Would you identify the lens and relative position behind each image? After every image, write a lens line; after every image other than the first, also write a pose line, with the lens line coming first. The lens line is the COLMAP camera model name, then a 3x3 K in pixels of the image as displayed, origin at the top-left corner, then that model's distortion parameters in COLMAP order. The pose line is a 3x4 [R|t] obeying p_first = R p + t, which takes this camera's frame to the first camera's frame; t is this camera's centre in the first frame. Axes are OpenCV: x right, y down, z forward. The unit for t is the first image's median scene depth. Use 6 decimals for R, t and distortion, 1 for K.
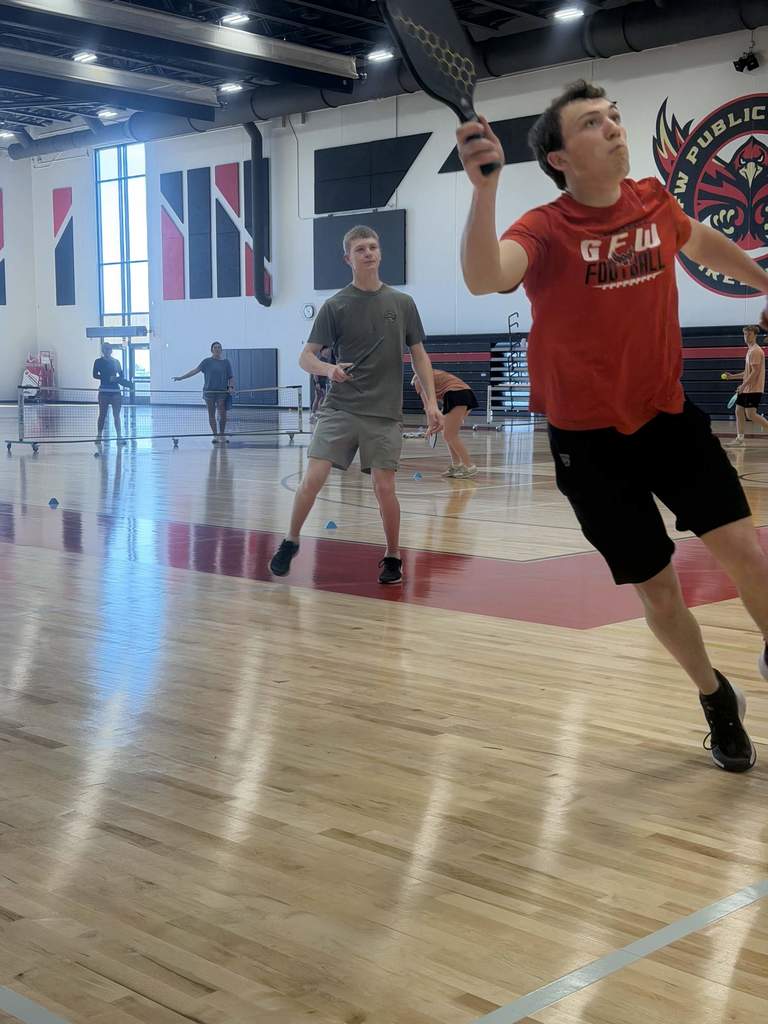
lens RADIAL K [[1410.5, 0, 373.2], [0, 1410.5, 508.0], [0, 0, 1]] dist [0.230188, 0.000000]
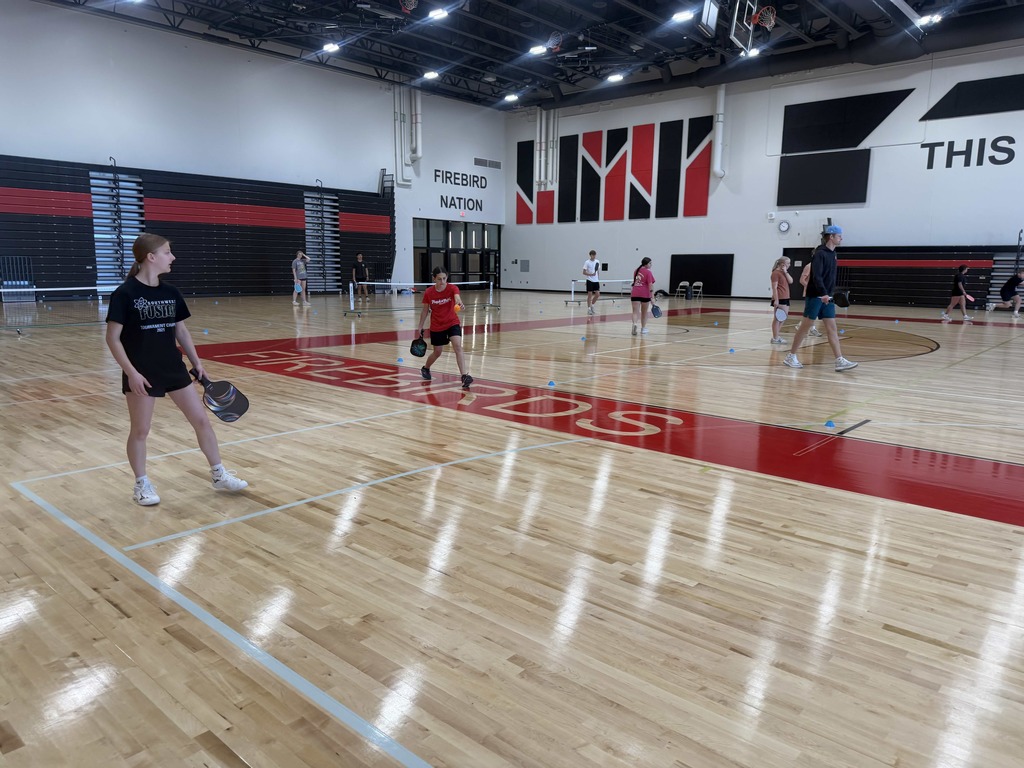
lens RADIAL K [[724.4, 0, 514.5], [0, 724.4, 391.1], [0, 0, 1]] dist [0.002547, -0.003129]
pose [[0.998548, 0.009236, 0.053076, -0.487782], [-0.013003, 0.997385, 0.071086, -0.044364], [-0.052280, -0.071673, 0.996057, 0.484139]]
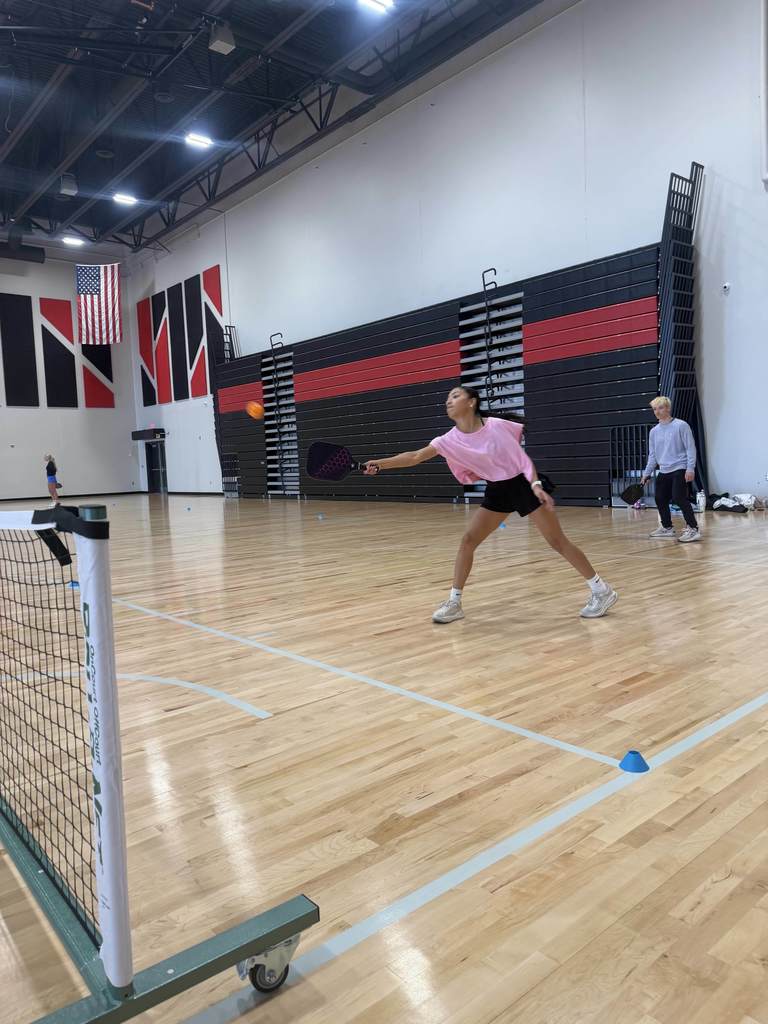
lens RADIAL K [[724.4, 0, 386.6], [0, 724.4, 508.3], [0, 0, 1]] dist [0.002547, -0.003129]
pose [[0.085513, -0.056166, 0.994753, -1.533702], [0.124122, 0.991232, 0.045297, -0.125911], [-0.988575, 0.119597, 0.091735, 1.506204]]
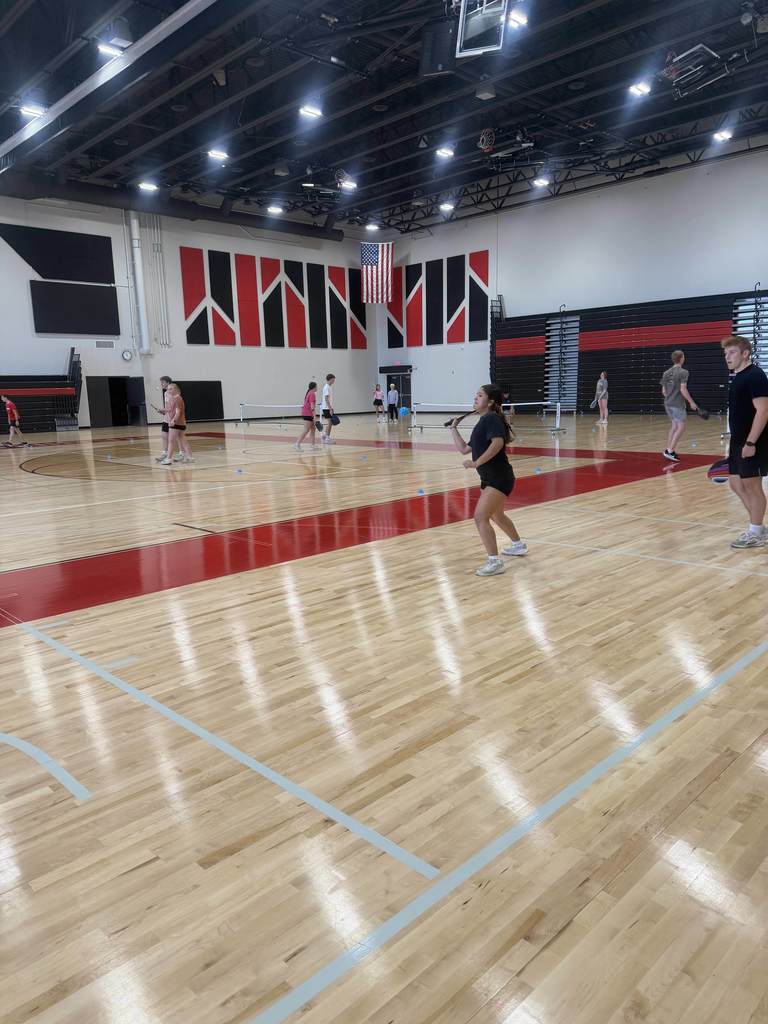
lens RADIAL K [[724.4, 0, 383.4], [0, 724.4, 513.1], [0, 0, 1]] dist [0.002547, -0.003129]
pose [[0.016098, -0.155149, 0.987760, -2.114595], [0.116889, 0.981406, 0.152246, -0.183588], [-0.993015, 0.113007, 0.033934, 2.082578]]
